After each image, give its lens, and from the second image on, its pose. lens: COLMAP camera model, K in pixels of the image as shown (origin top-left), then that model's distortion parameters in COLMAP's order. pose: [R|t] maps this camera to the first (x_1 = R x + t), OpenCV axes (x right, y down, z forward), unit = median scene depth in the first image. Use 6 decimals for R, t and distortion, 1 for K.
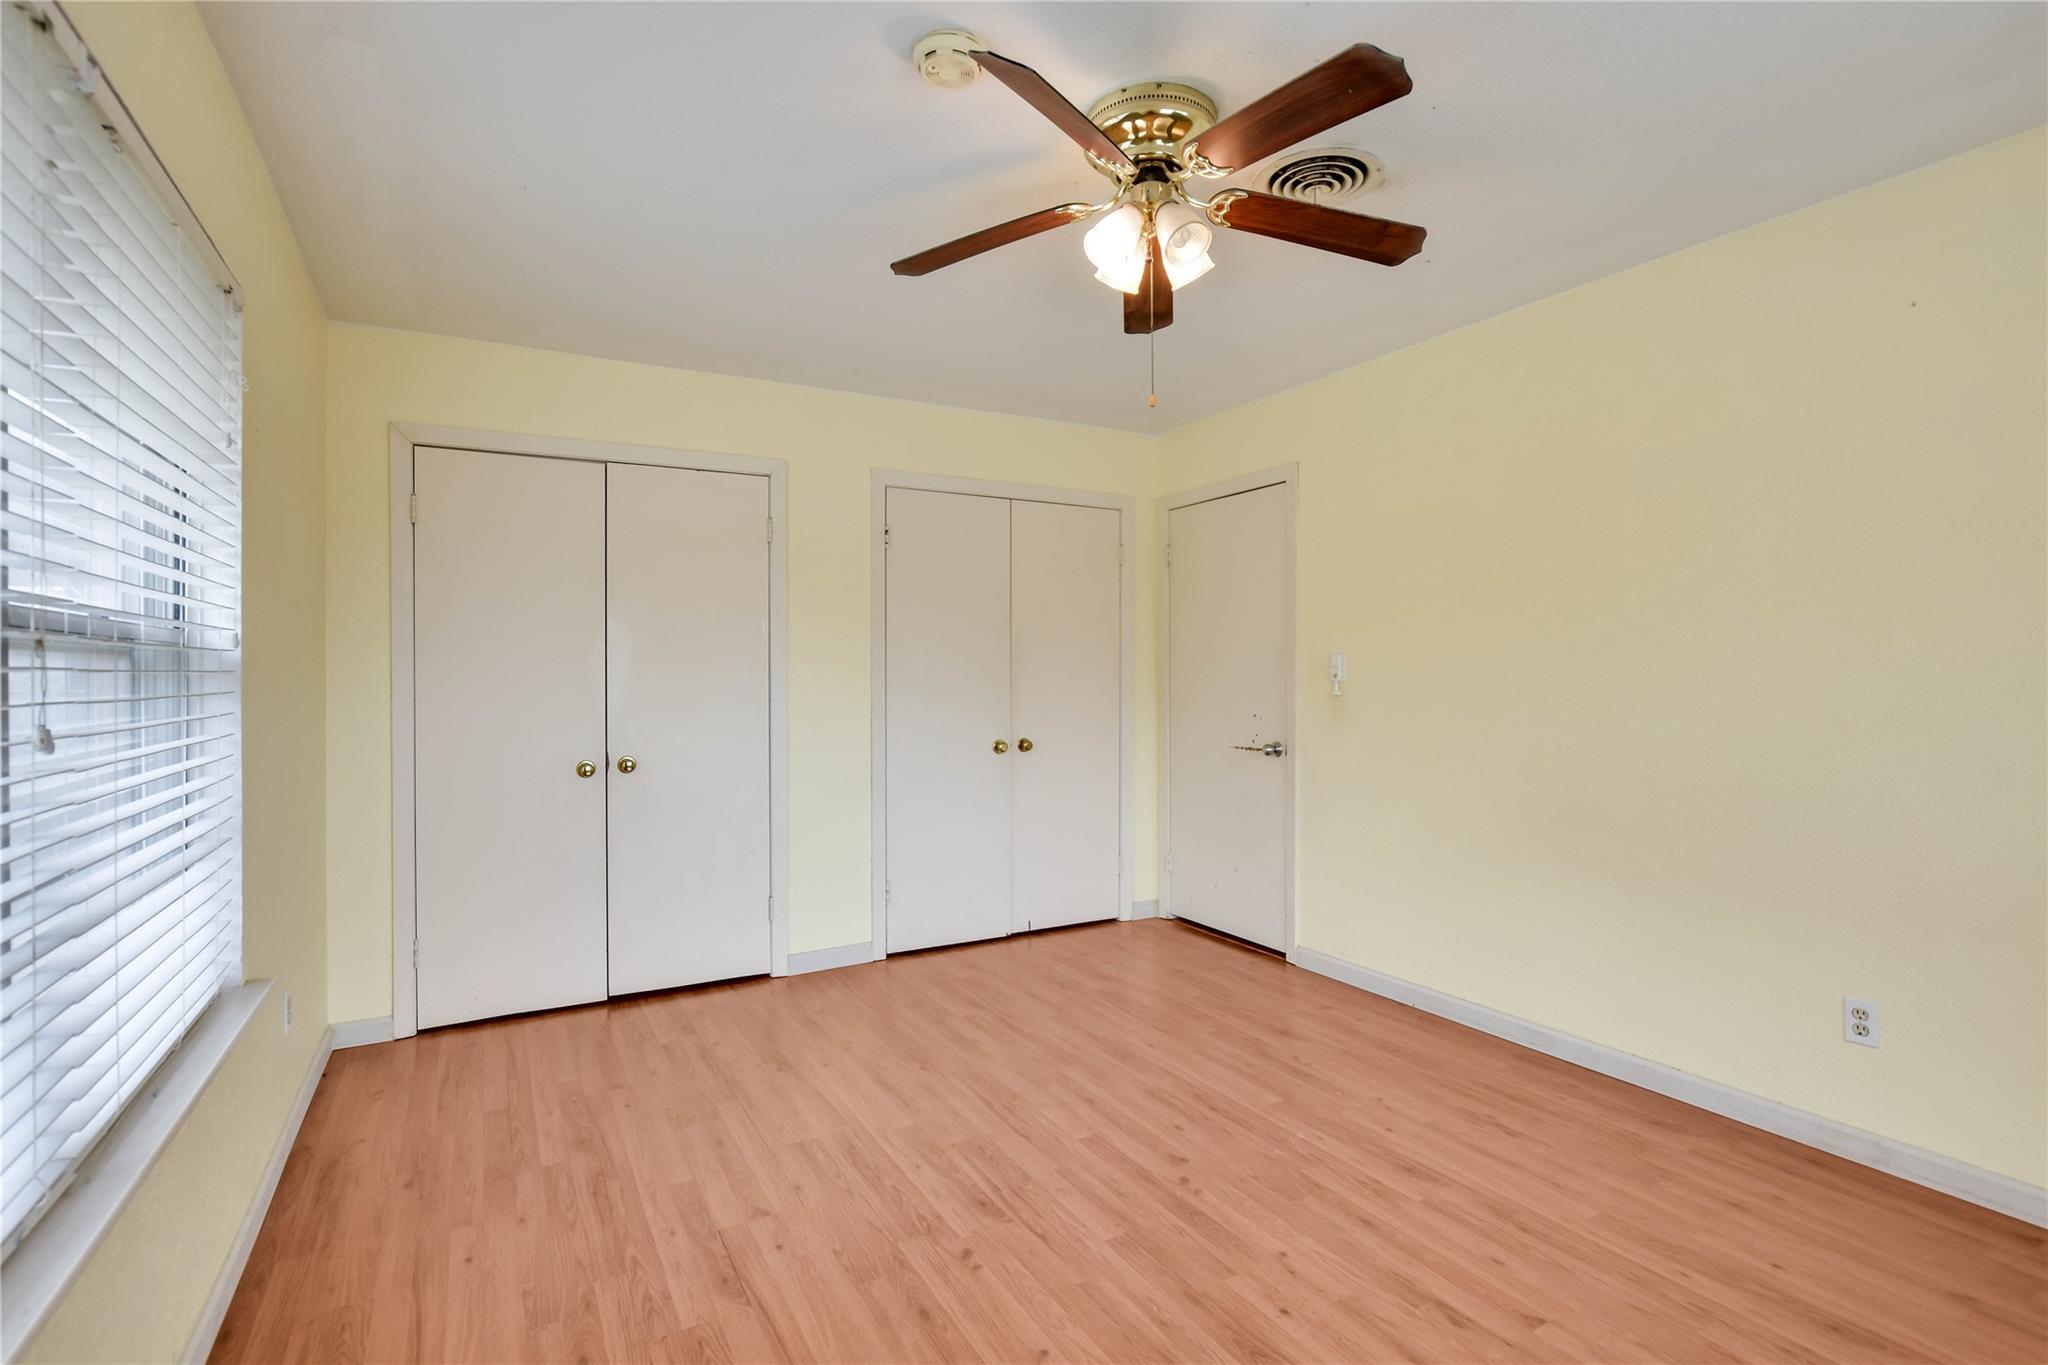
lens RADIAL K [[920.7, 0, 1021.3], [0, 920.7, 687.9], [0, 0, 1]] dist [-0.018023, 0.000804]
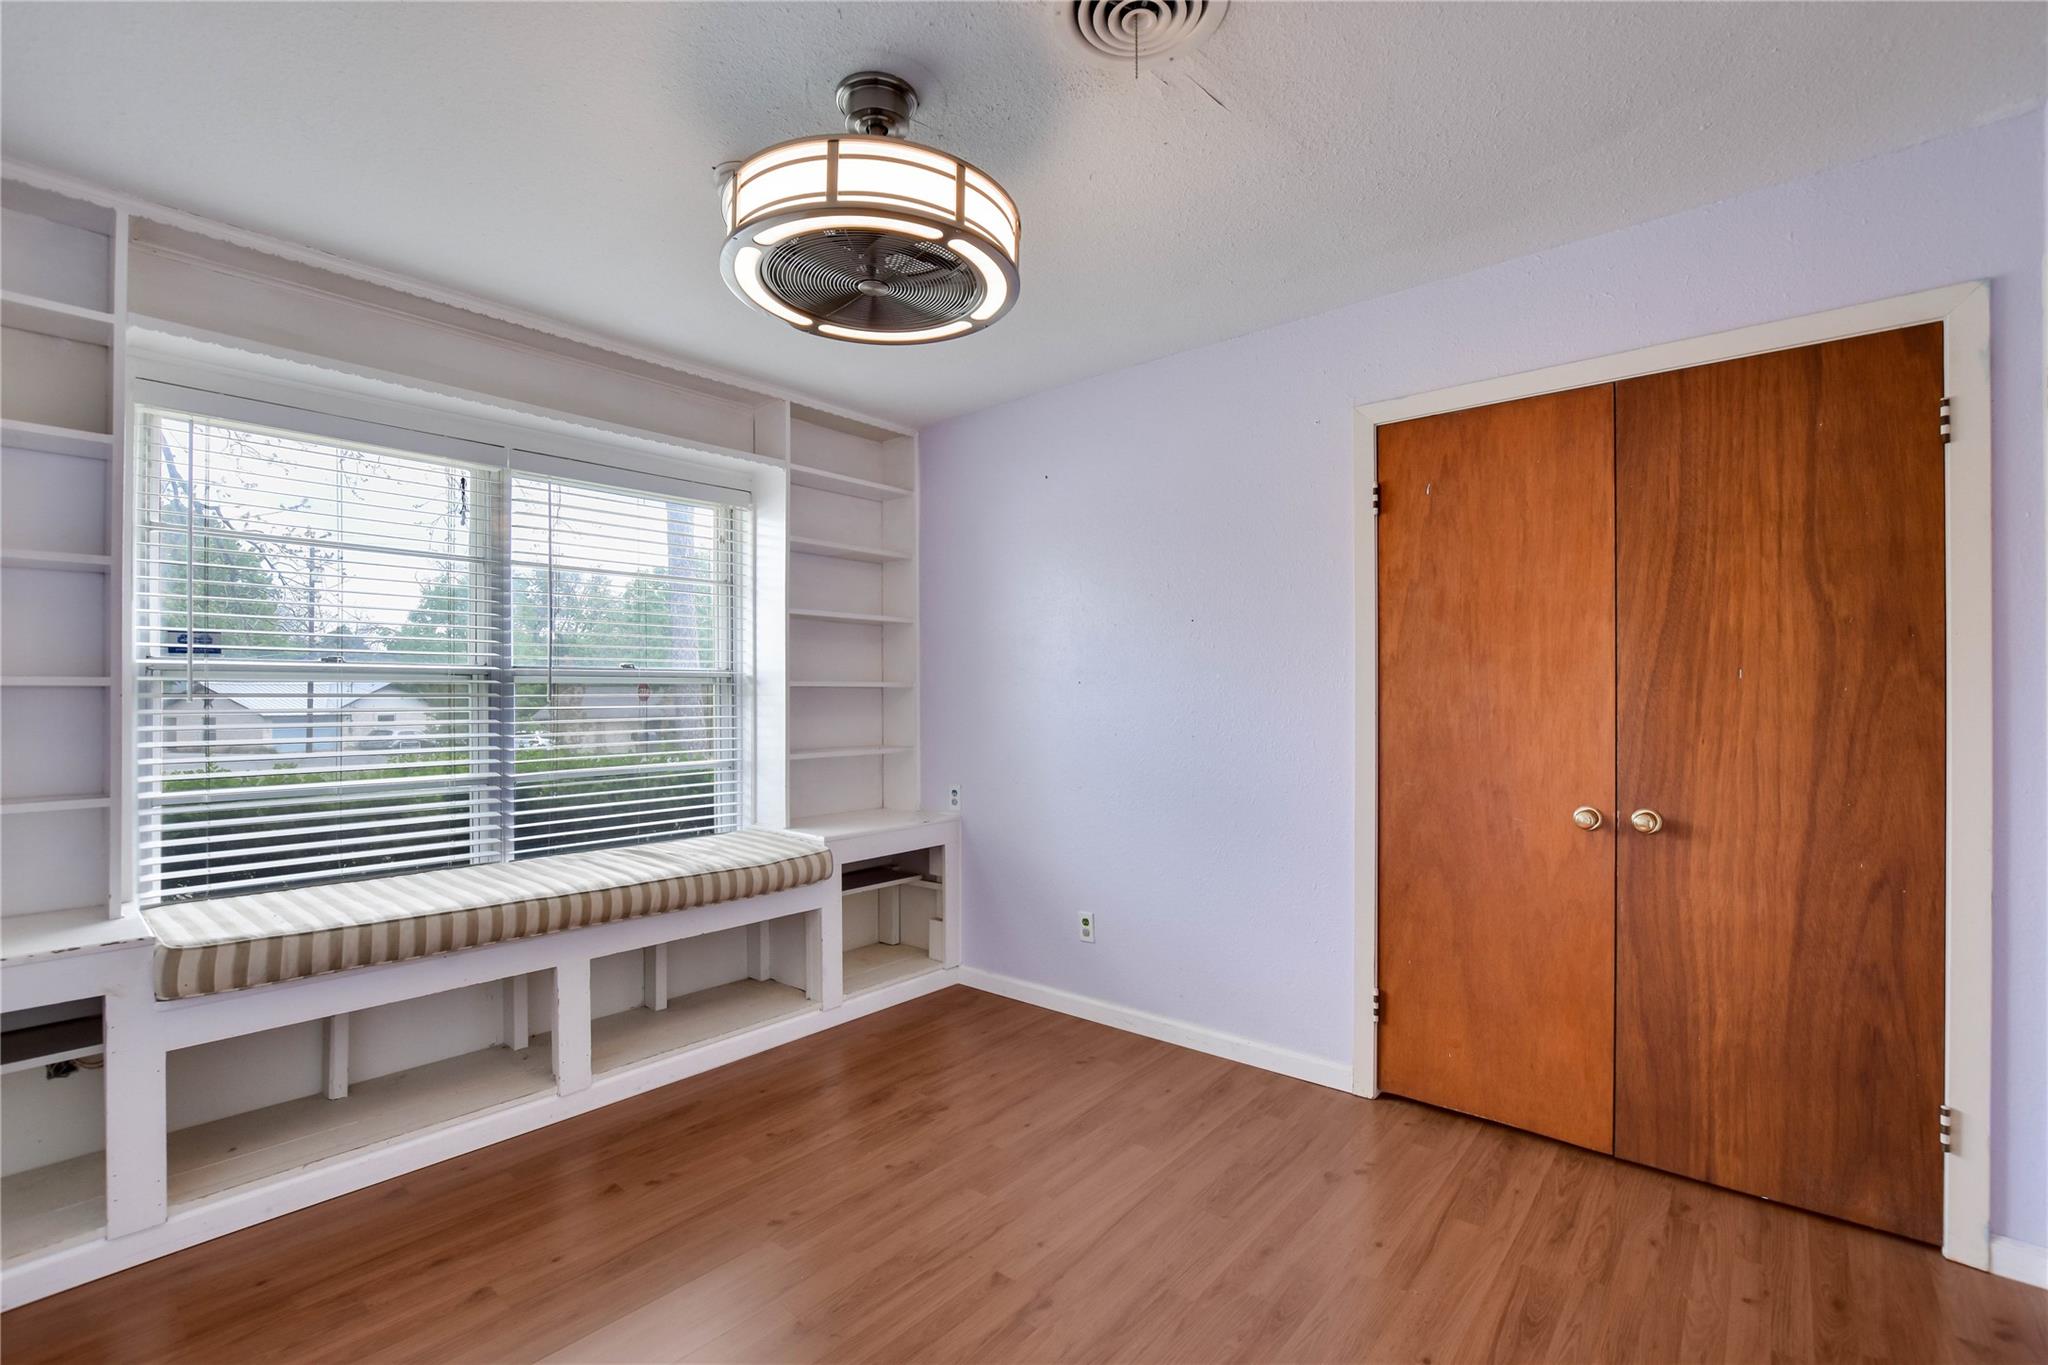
lens RADIAL K [[920.7, 0, 1021.3], [0, 920.7, 687.9], [0, 0, 1]] dist [-0.018023, 0.000804]
pose [[-0.336846, 0.001564, 0.941558, -1.181811], [0.006151, 0.999981, 0.000539, -0.013754], [-0.941540, 0.005973, -0.336849, 1.875058]]
